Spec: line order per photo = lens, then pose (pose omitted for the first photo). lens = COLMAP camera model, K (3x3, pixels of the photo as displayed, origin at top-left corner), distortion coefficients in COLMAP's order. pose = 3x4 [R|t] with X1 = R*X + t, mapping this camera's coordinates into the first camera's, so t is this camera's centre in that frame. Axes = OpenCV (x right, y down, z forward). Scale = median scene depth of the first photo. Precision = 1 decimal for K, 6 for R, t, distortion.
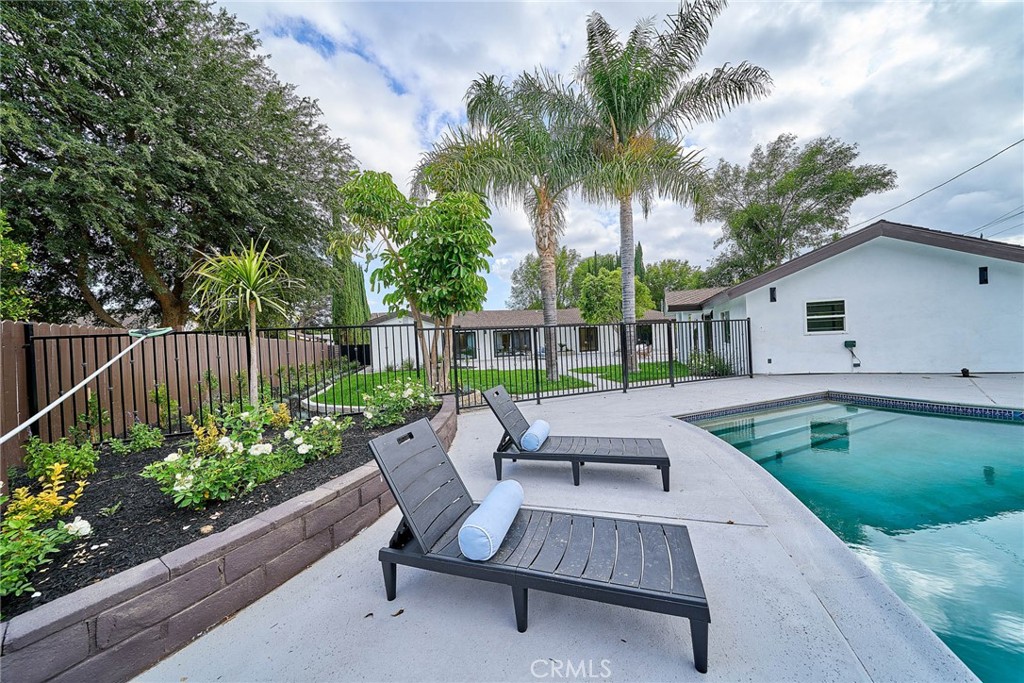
lens RADIAL K [[360.2, 0, 516.9], [0, 360.2, 335.3], [0, 0, 1]] dist [0.004677, -0.001322]
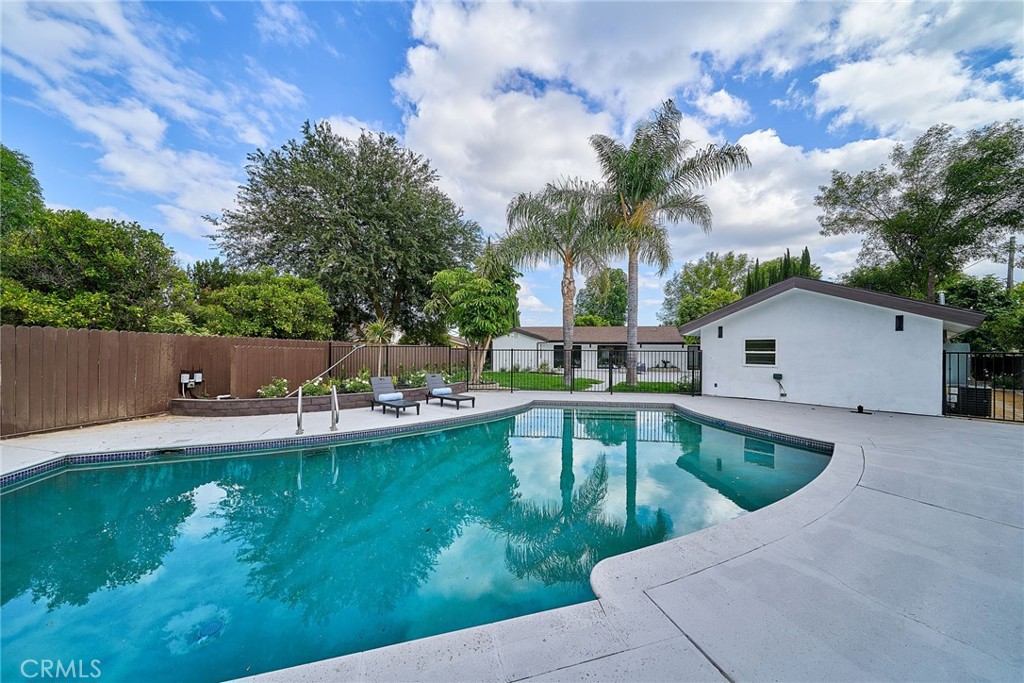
lens RADIAL K [[360.2, 0, 505.6], [0, 360.2, 345.9], [0, 0, 1]] dist [0.004677, -0.001322]
pose [[0.873895, 0.047110, -0.483827, 0.681201], [-0.042932, 0.998883, 0.019717, -0.058943], [0.484215, 0.003541, 0.874942, -0.453818]]
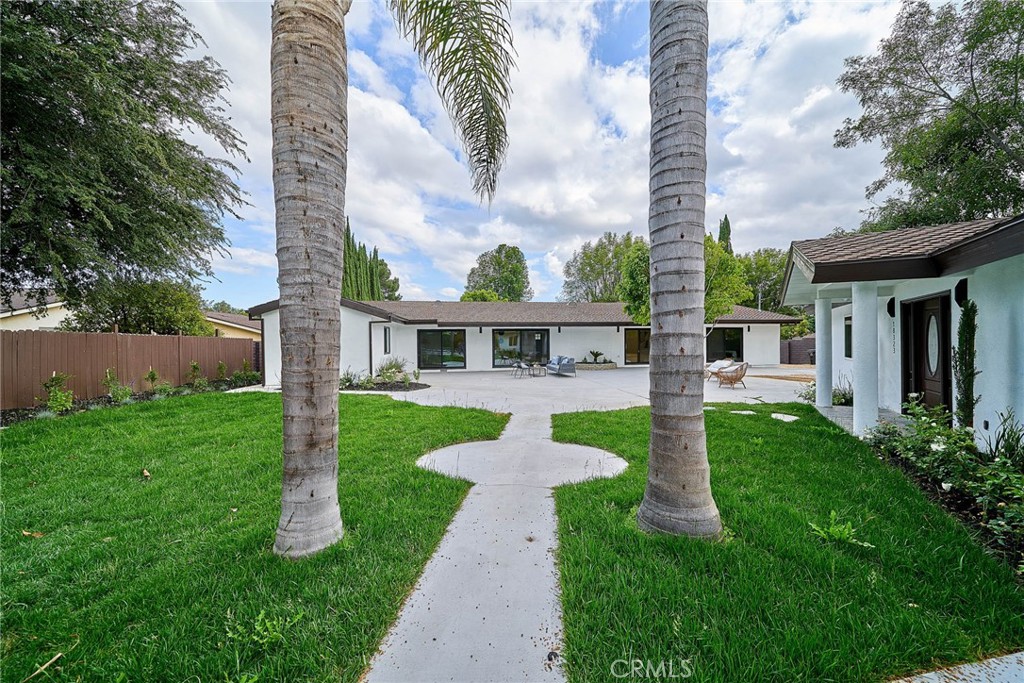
lens RADIAL K [[360.2, 0, 515.4], [0, 360.2, 338.8], [0, 0, 1]] dist [0.004677, -0.001322]
pose [[0.980962, 0.032655, -0.191433, 0.319540], [-0.031099, 0.999454, 0.011126, -0.007495], [0.191692, -0.004960, 0.981443, 0.939490]]
